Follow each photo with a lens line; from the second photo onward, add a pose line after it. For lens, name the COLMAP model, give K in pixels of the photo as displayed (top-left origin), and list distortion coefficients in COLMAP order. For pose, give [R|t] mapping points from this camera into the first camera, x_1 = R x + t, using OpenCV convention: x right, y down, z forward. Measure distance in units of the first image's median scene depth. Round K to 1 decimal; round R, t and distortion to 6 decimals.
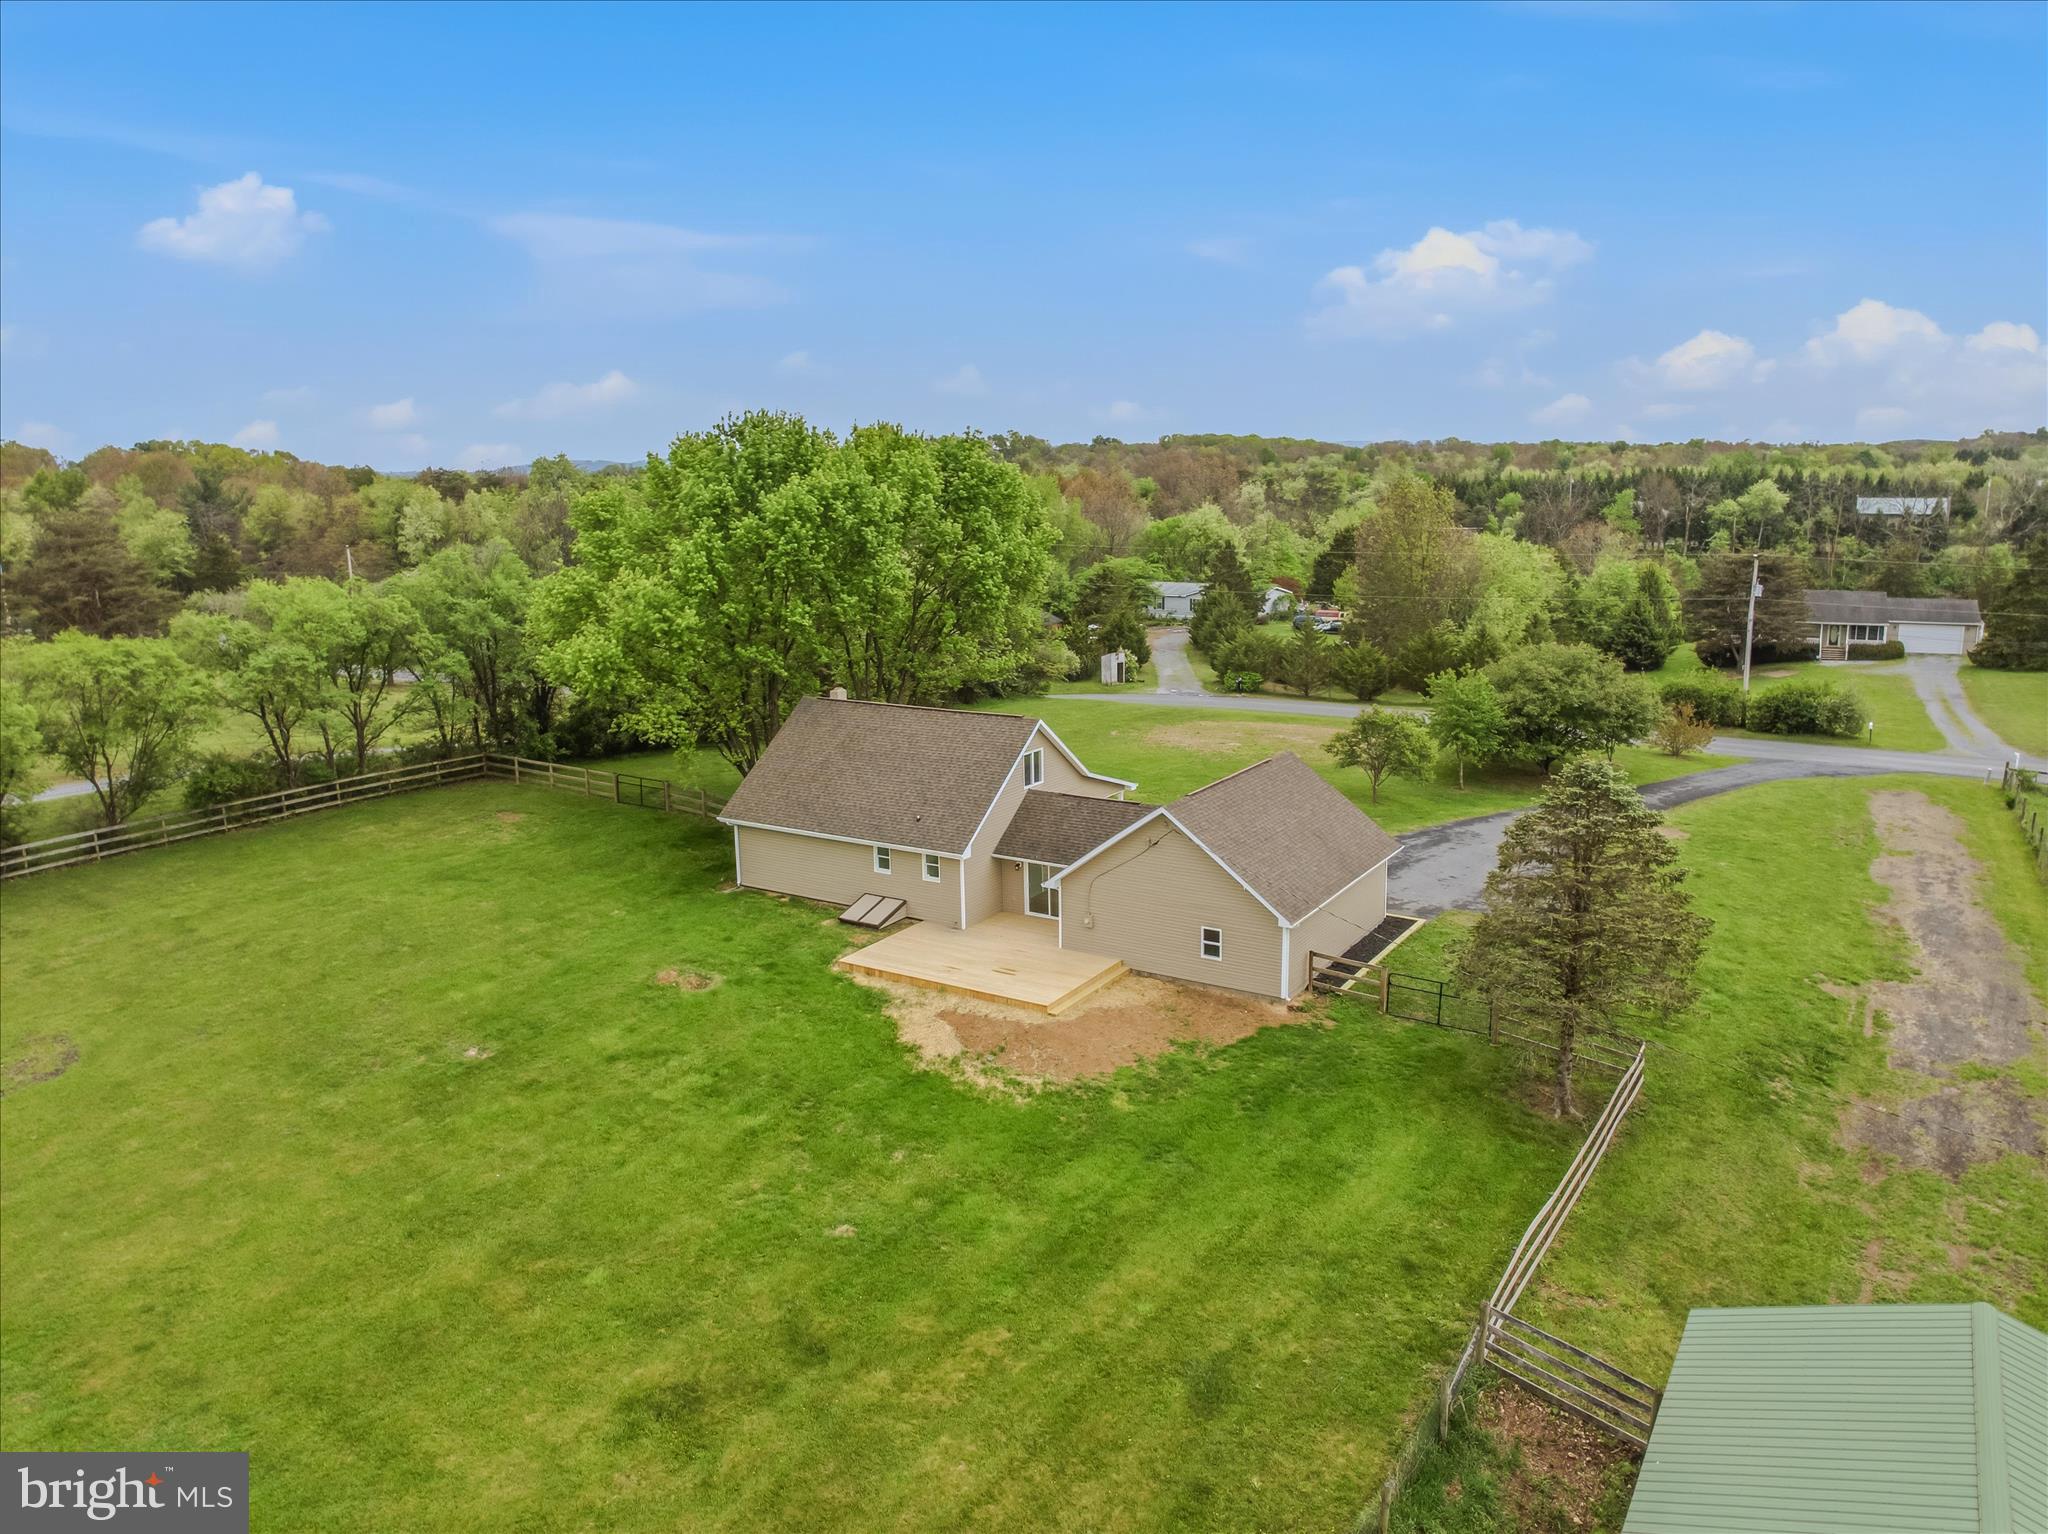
lens RADIAL K [[1416.7, 0, 1013.7], [0, 1416.7, 775.0], [0, 0, 1]] dist [-0.030746, -0.004936]
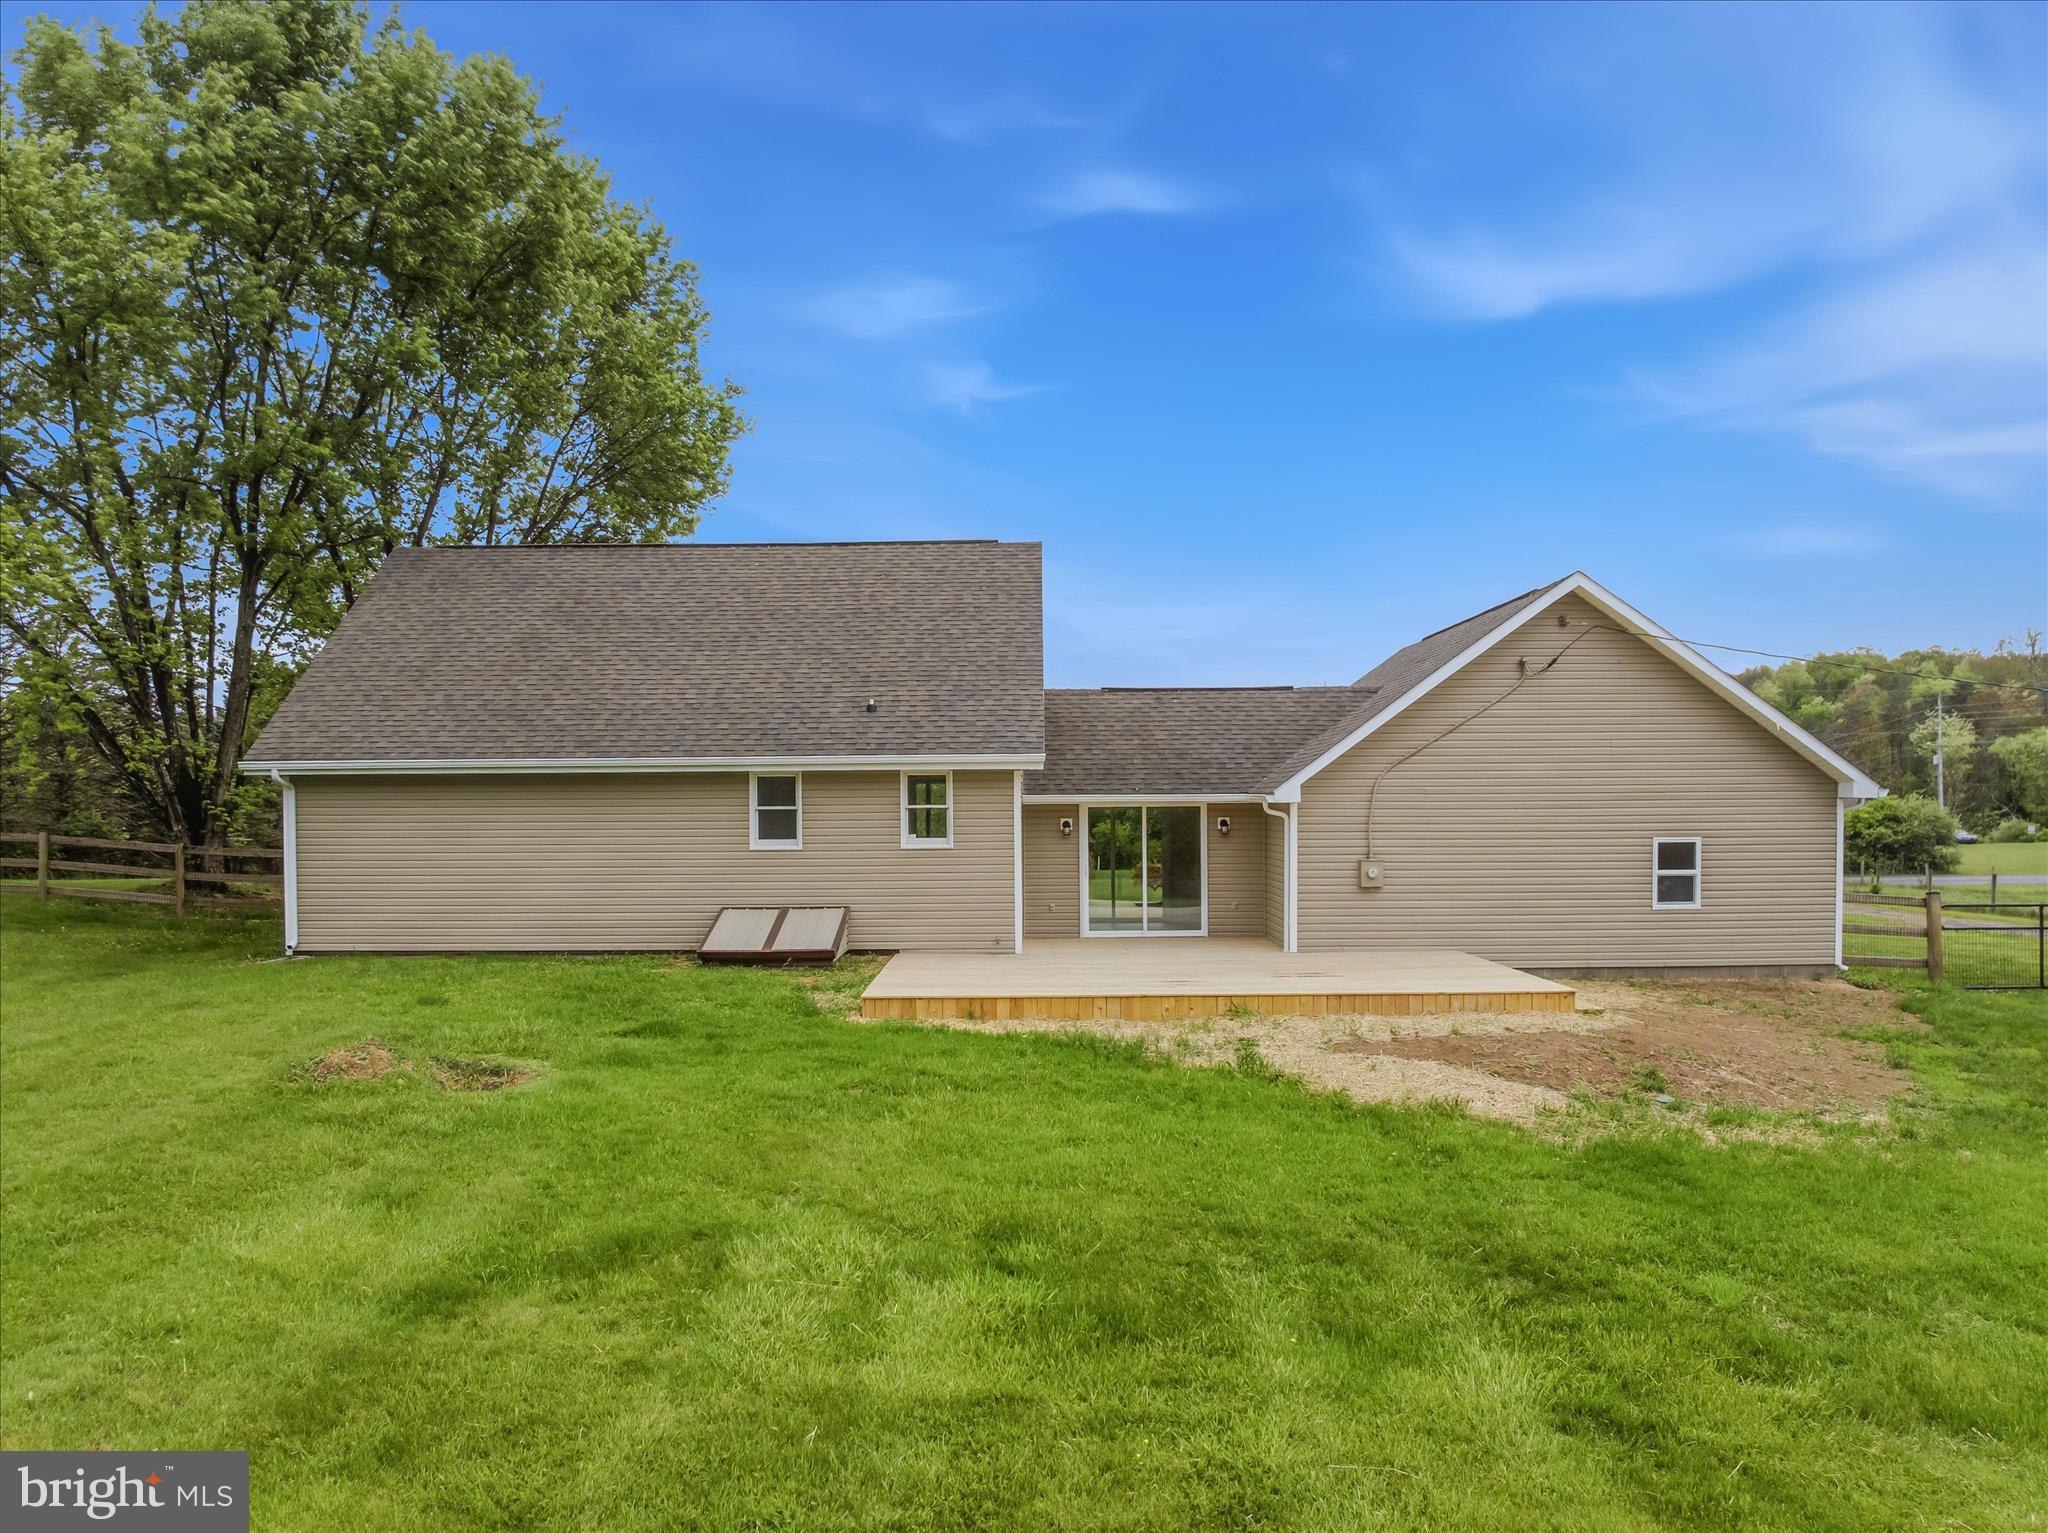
lens RADIAL K [[1494.3, 0, 1024.0], [0, 1494.3, 766.5], [0, 0, 1]] dist [-0.053039, -0.000011]
pose [[0.843581, 0.029365, 0.536198, -0.316027], [0.100337, 0.972300, -0.211105, 0.173694], [-0.527544, 0.231884, 0.817268, 0.742484]]
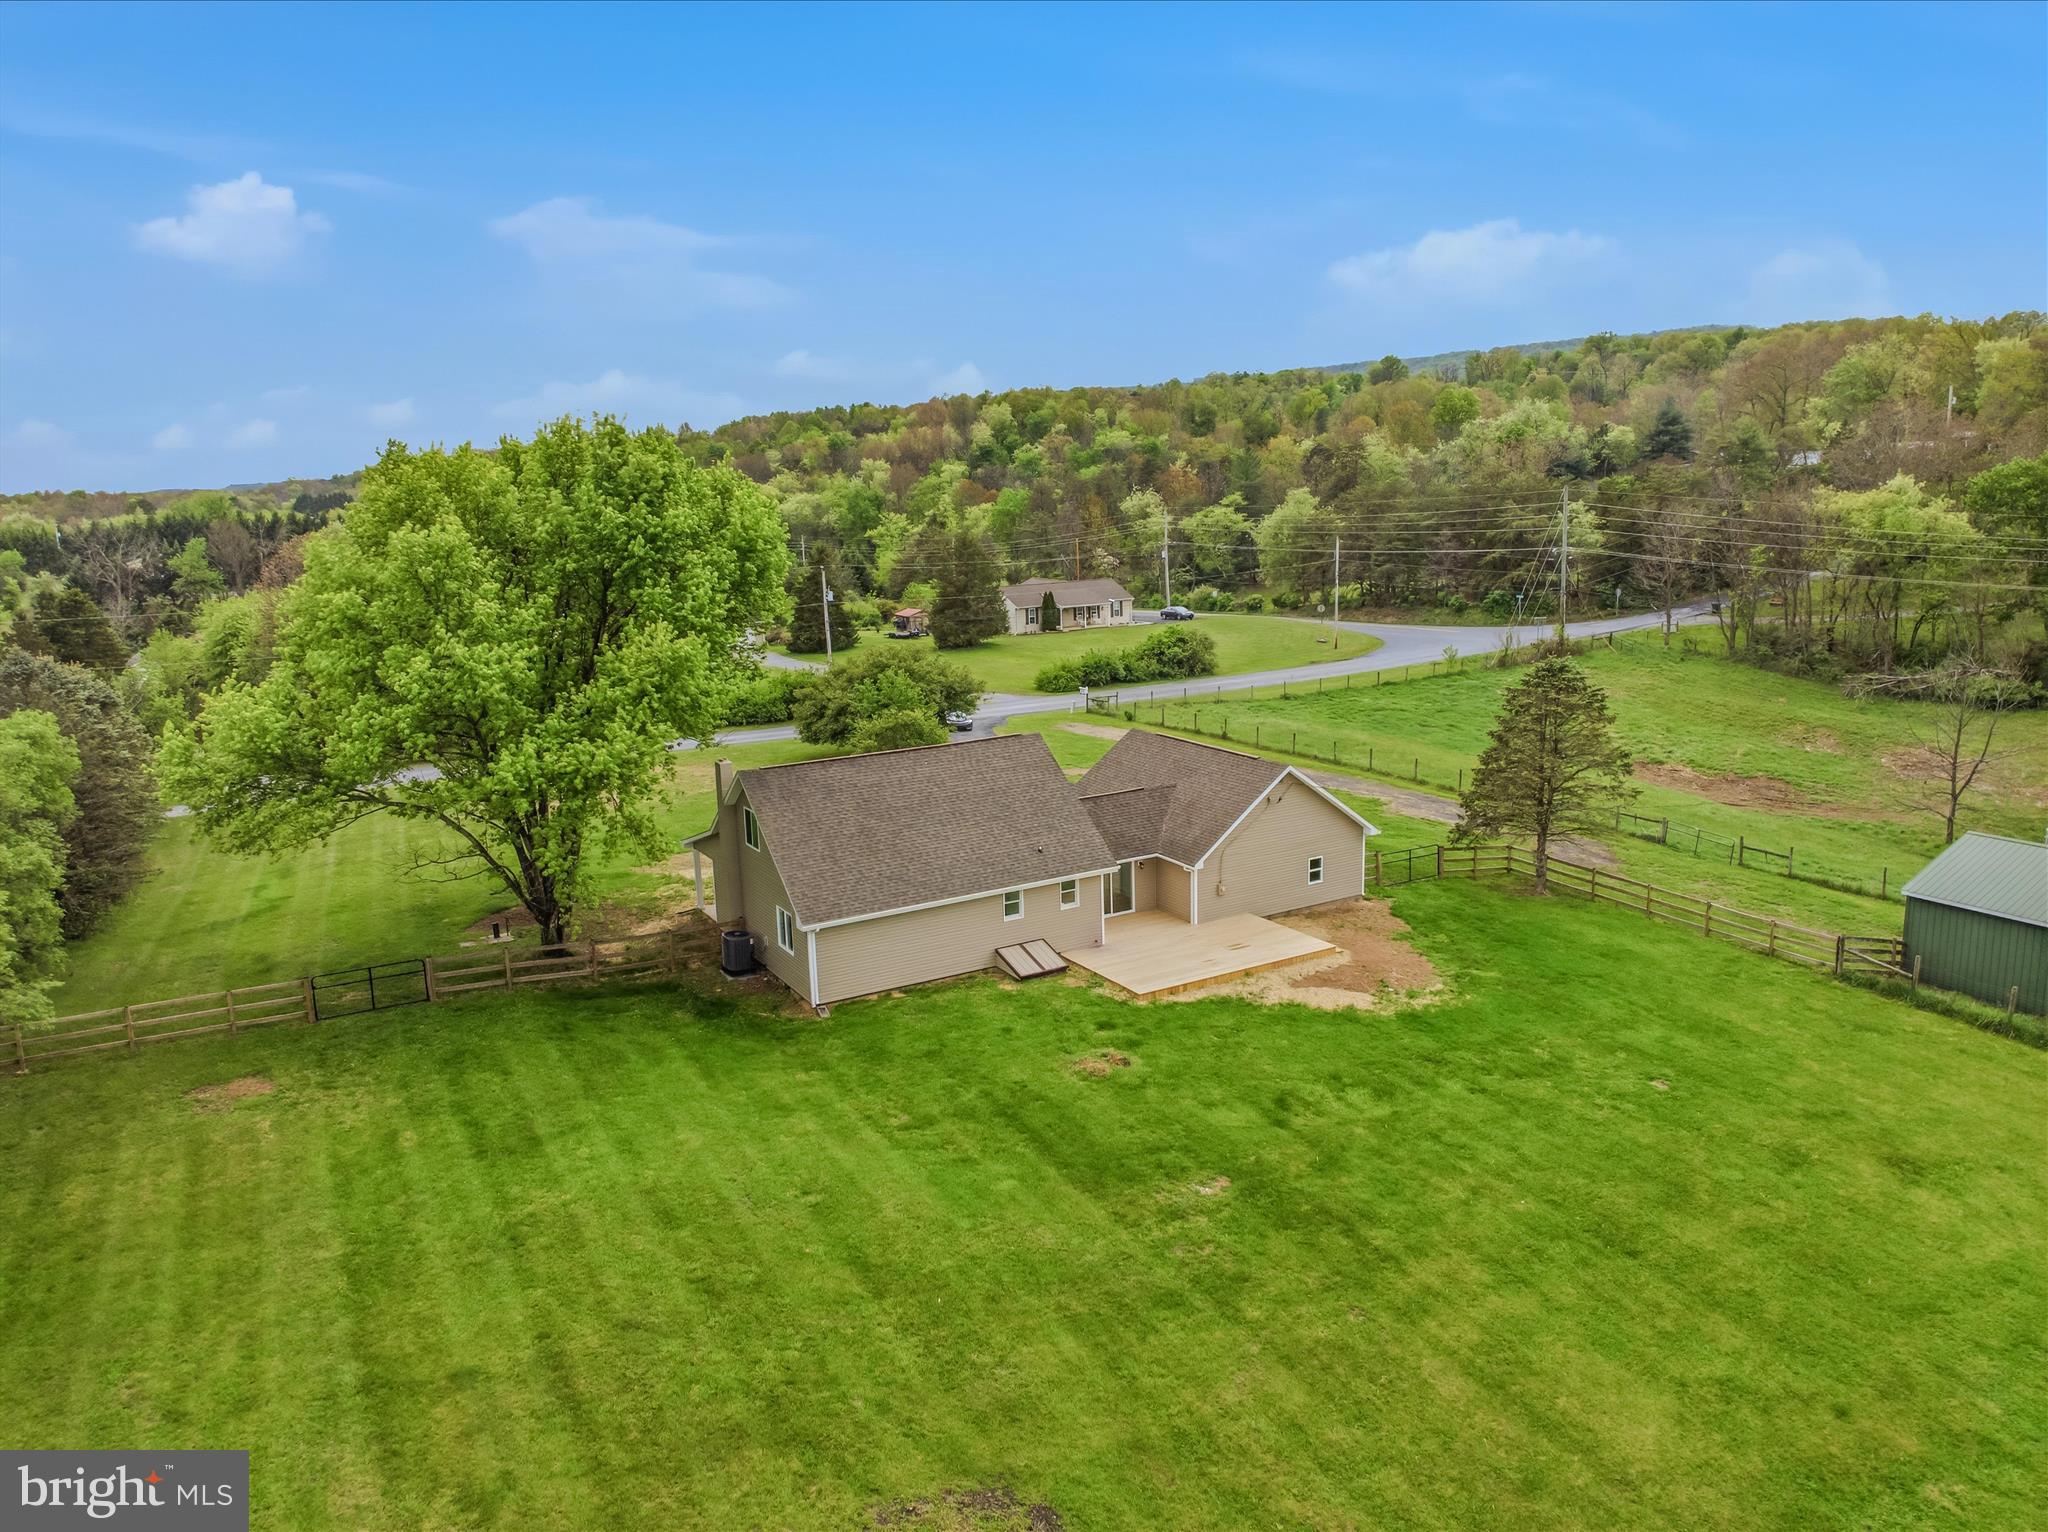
lens RADIAL K [[1453.8, 0, 1014.0], [0, 1453.8, 732.7], [0, 0, 1]] dist [-0.038898, 0.018573]
pose [[0.458196, -0.150862, 0.875955, -1.097708], [0.206116, 0.976662, 0.060391, -0.129877], [-0.864623, 0.152877, 0.478598, 0.640038]]
